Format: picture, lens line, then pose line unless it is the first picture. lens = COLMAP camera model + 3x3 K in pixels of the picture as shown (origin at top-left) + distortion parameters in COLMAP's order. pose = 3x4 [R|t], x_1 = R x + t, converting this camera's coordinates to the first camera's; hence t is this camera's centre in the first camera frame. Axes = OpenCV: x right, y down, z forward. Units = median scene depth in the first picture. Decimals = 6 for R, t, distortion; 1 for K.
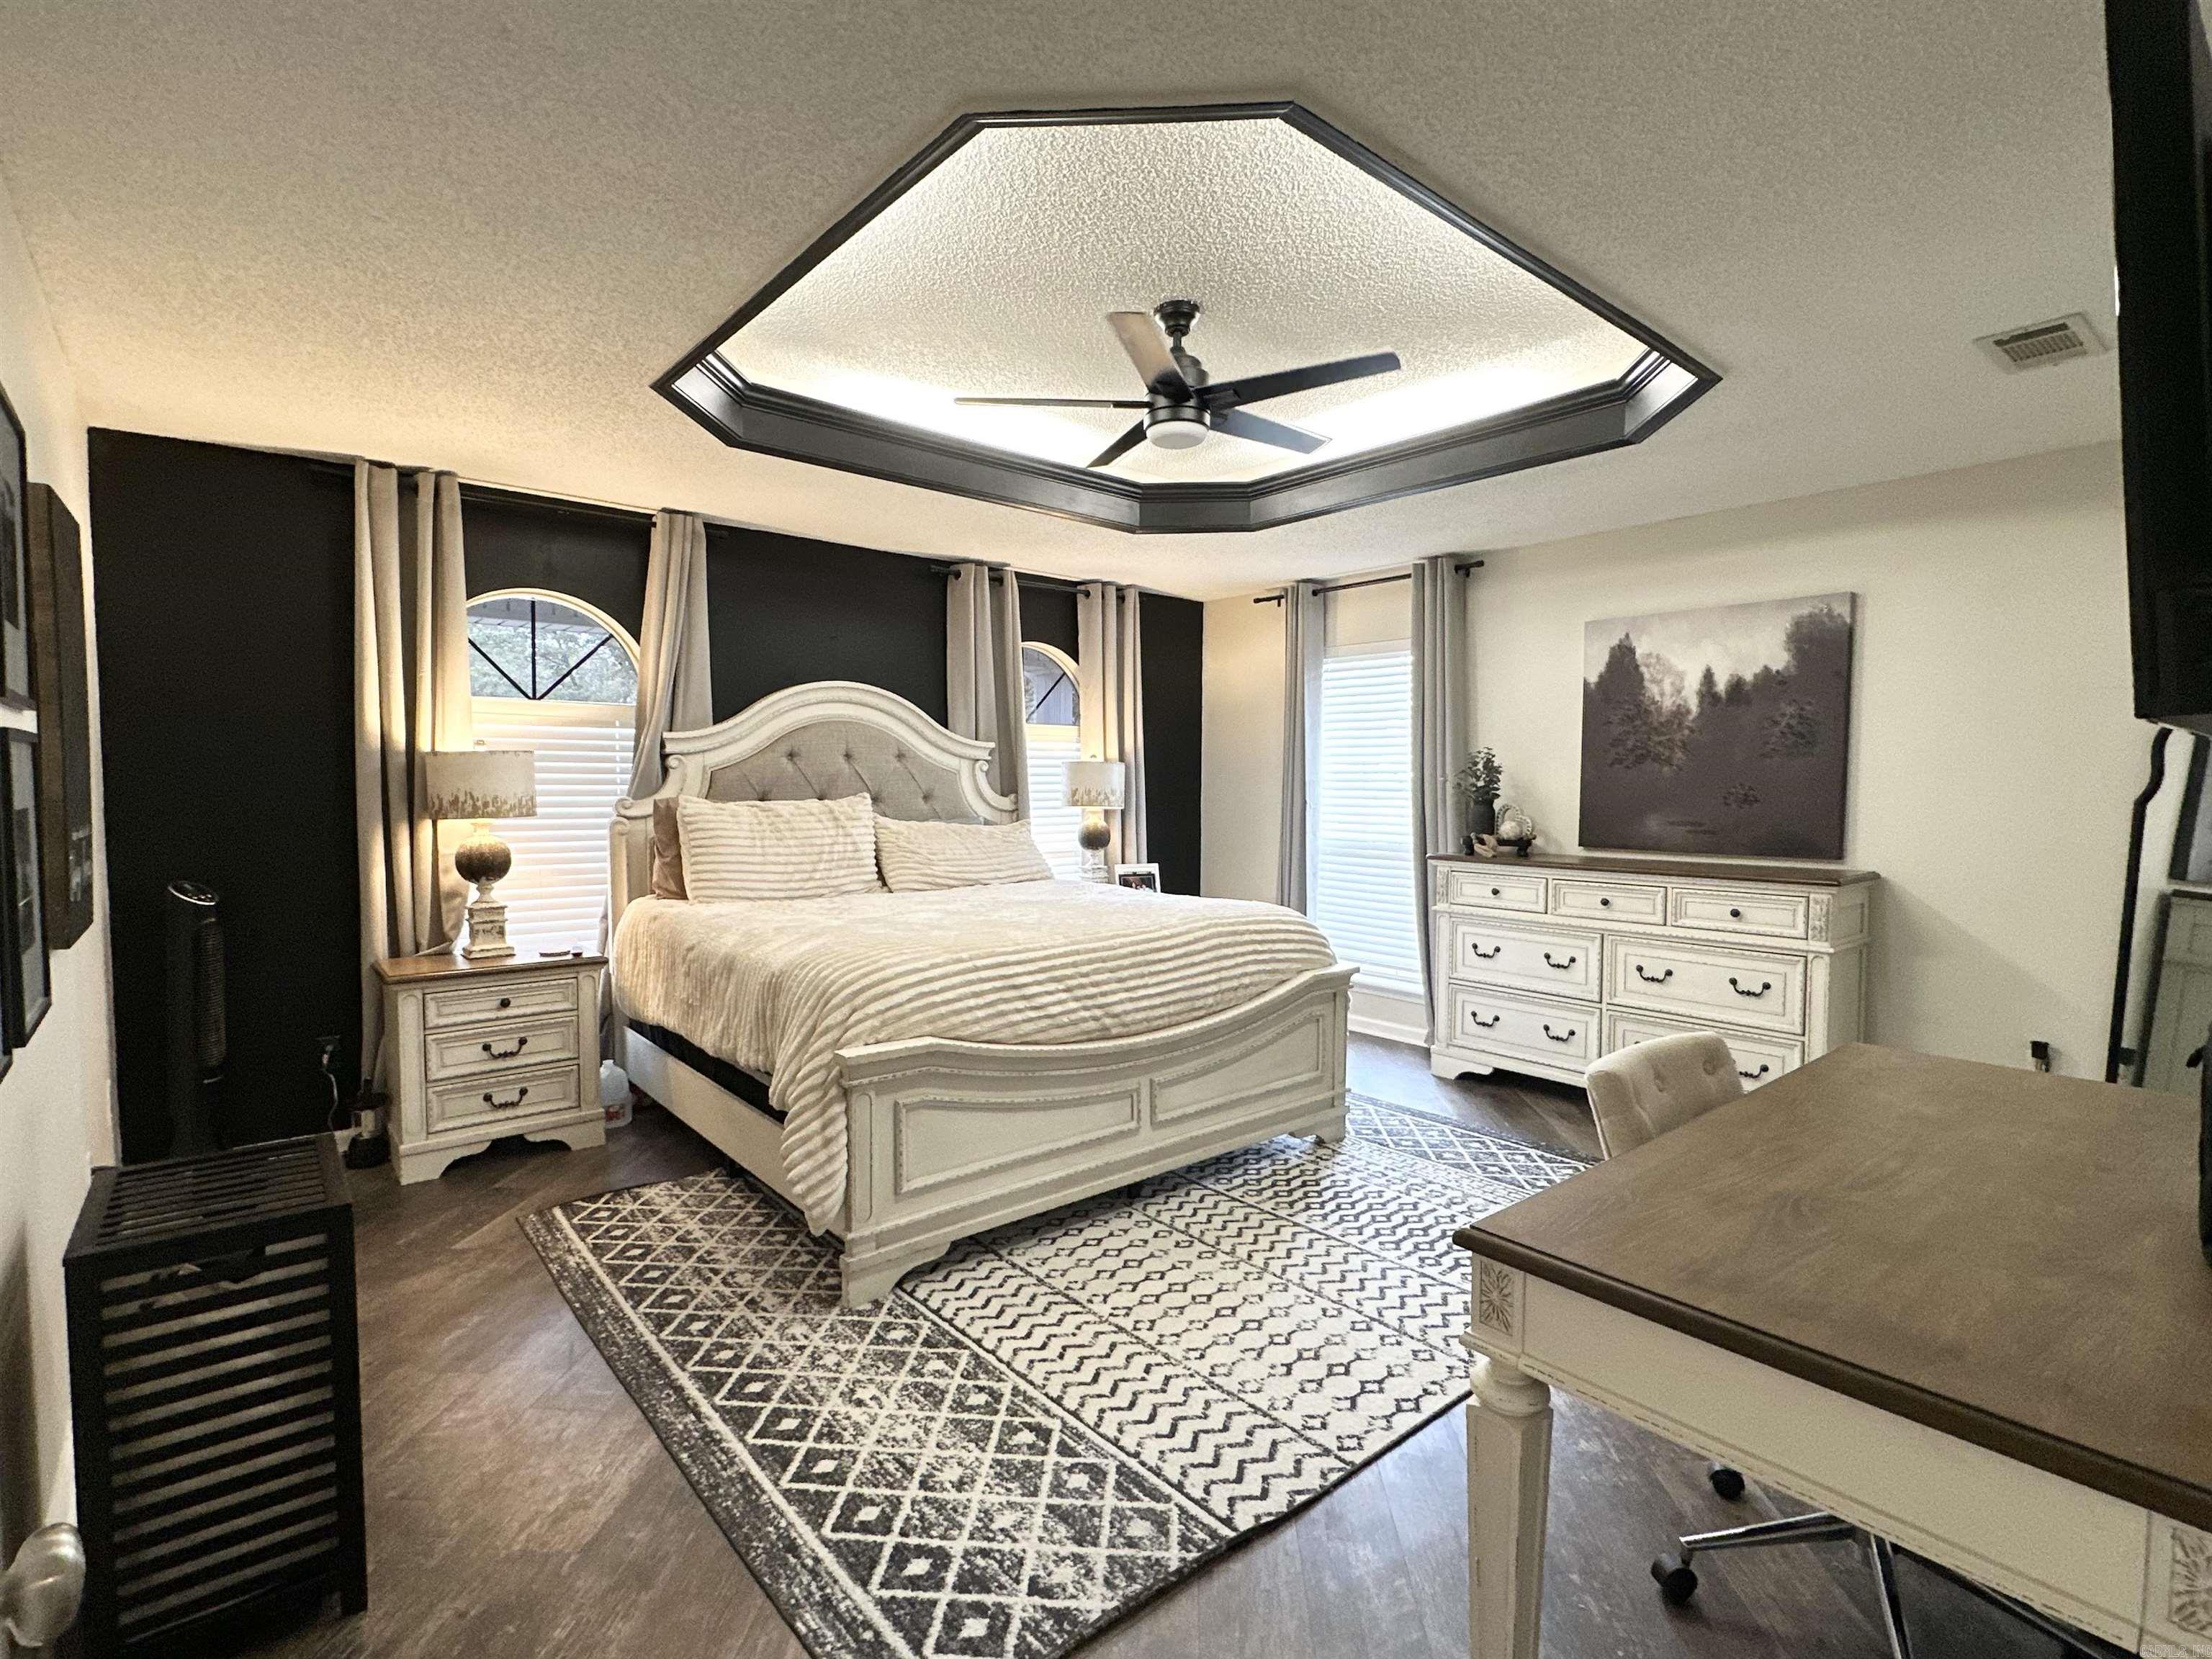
lens RADIAL K [[1026.6, 0, 1086.4], [0, 1026.6, 826.2], [0, 0, 1]] dist [-0.001590, -0.000088]
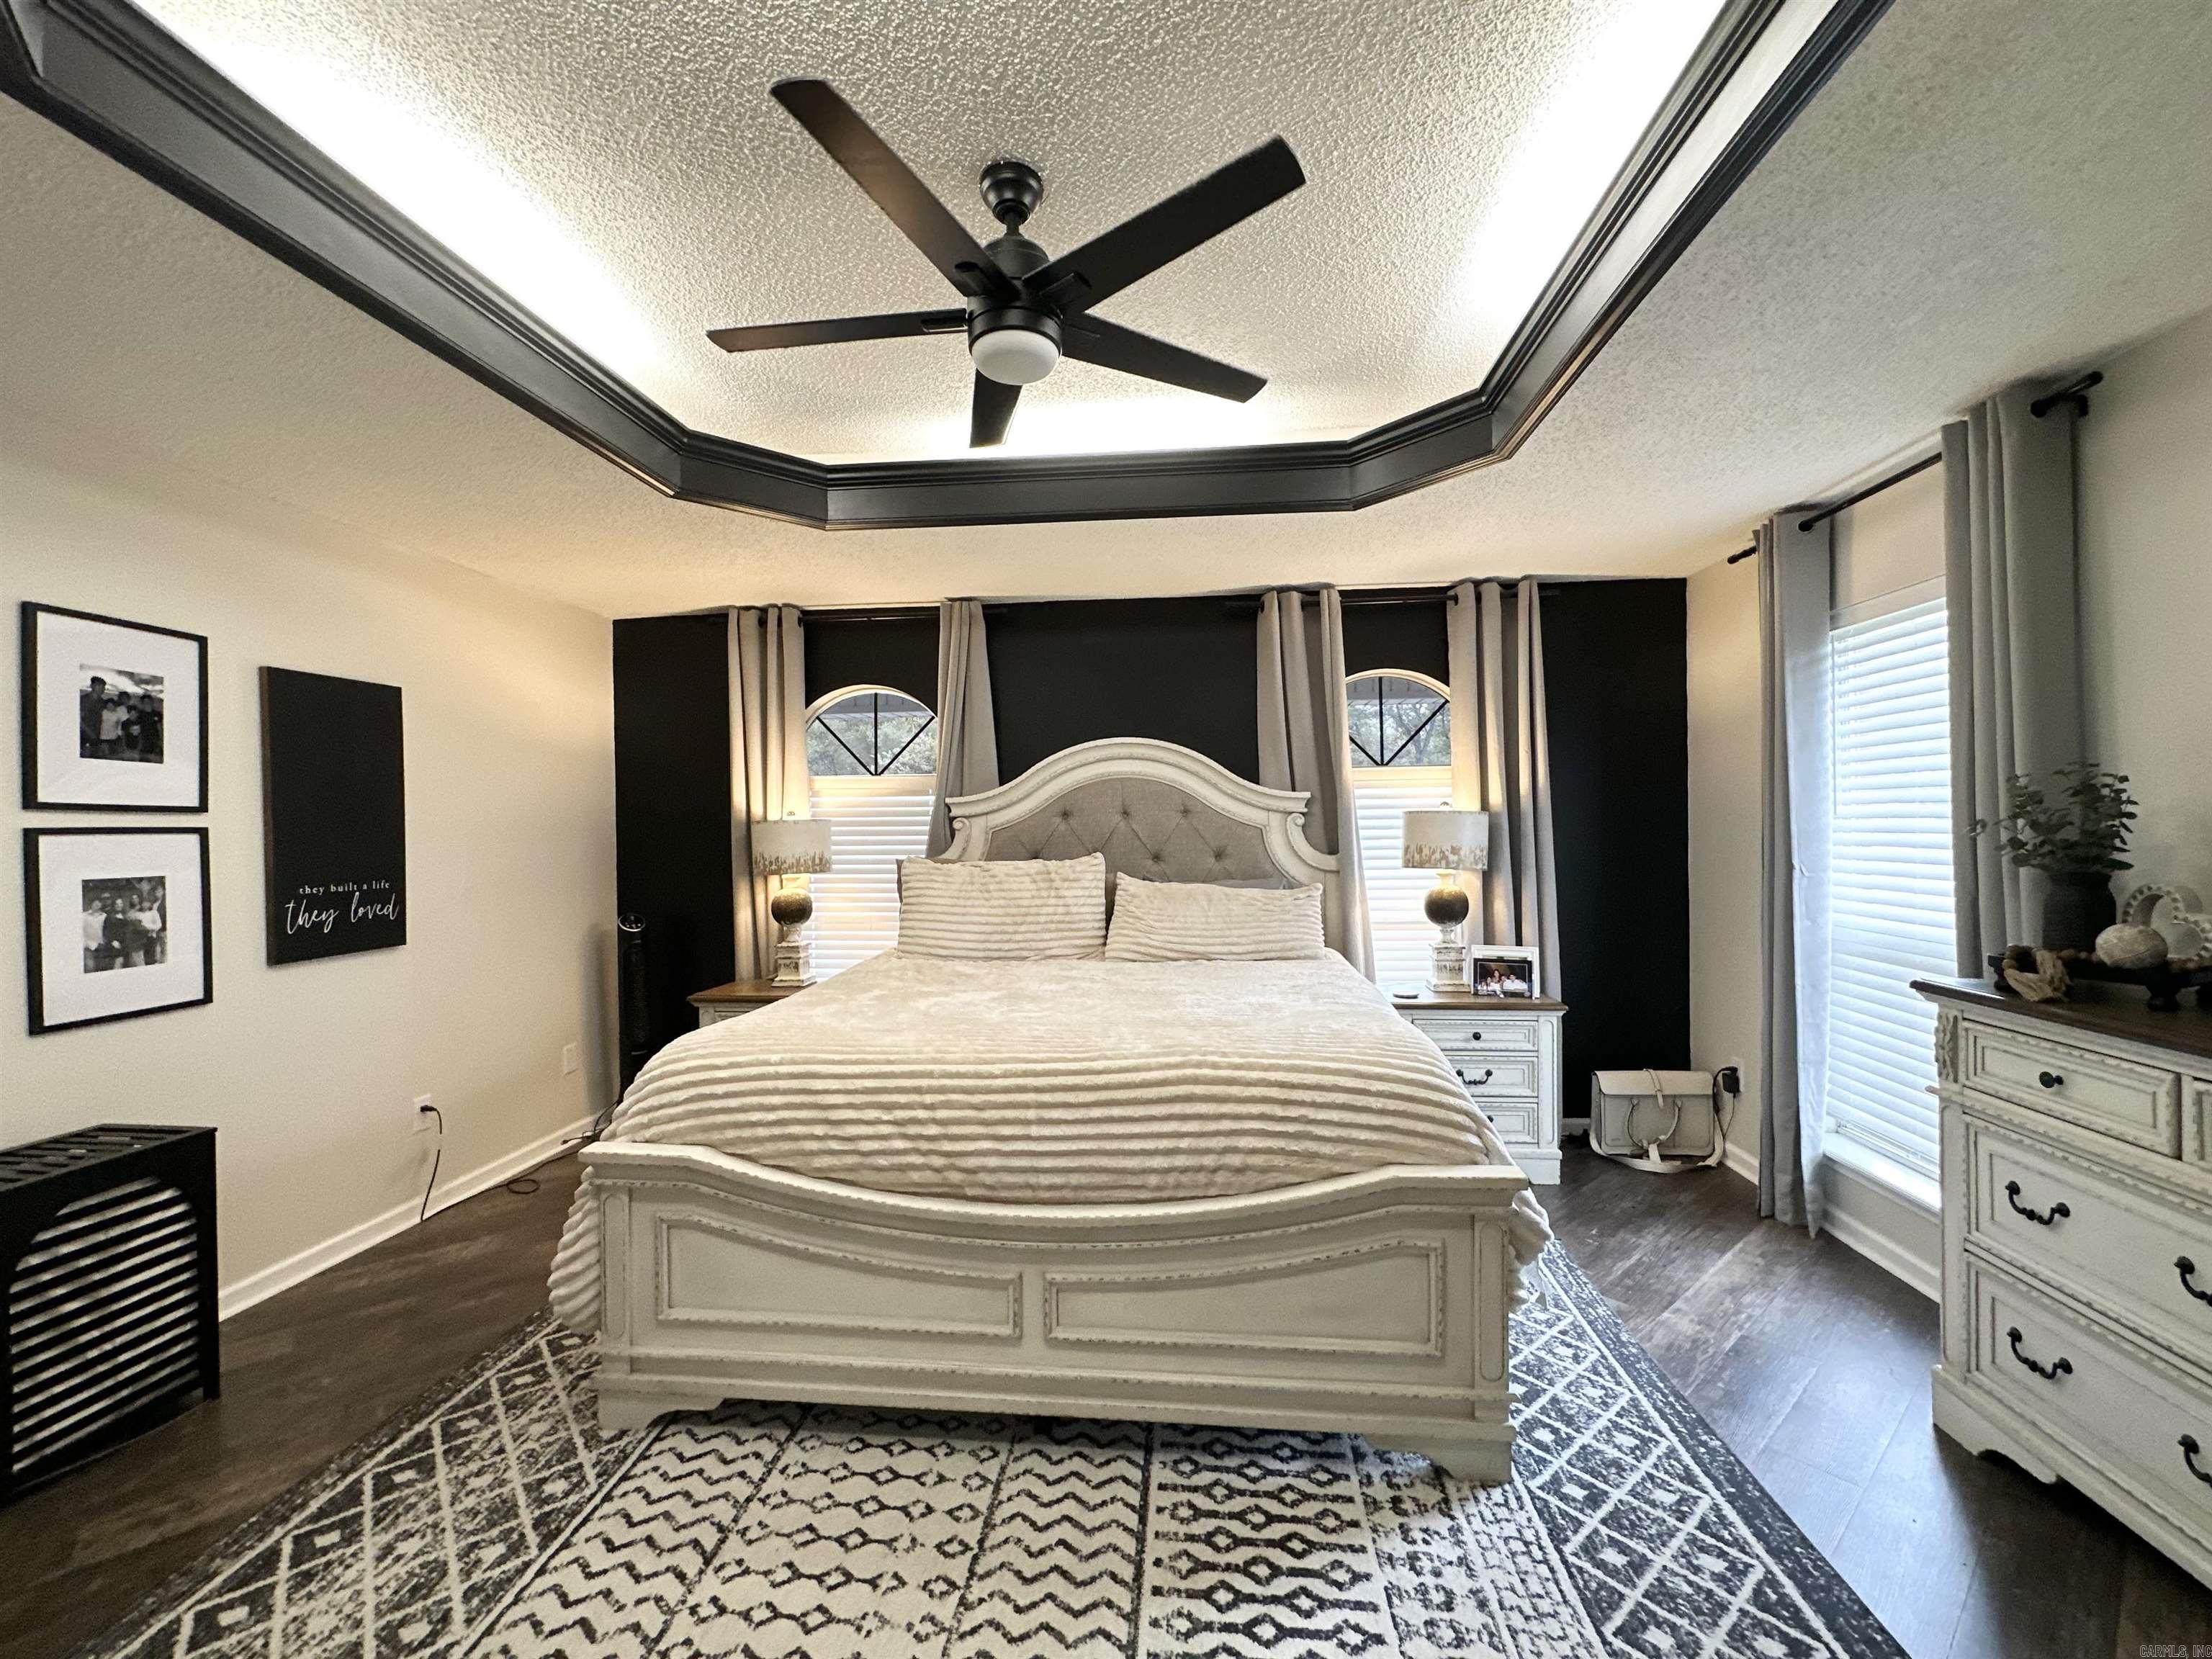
lens RADIAL K [[891.7, 0, 1112.7], [0, 891.7, 829.3], [0, 0, 1]] dist [-0.002863, 0.001389]
pose [[0.709799, -0.011524, -0.704310, 0.453524], [-0.016325, 0.999328, -0.032804, -0.032559], [0.704215, 0.034783, 0.709134, 0.504492]]
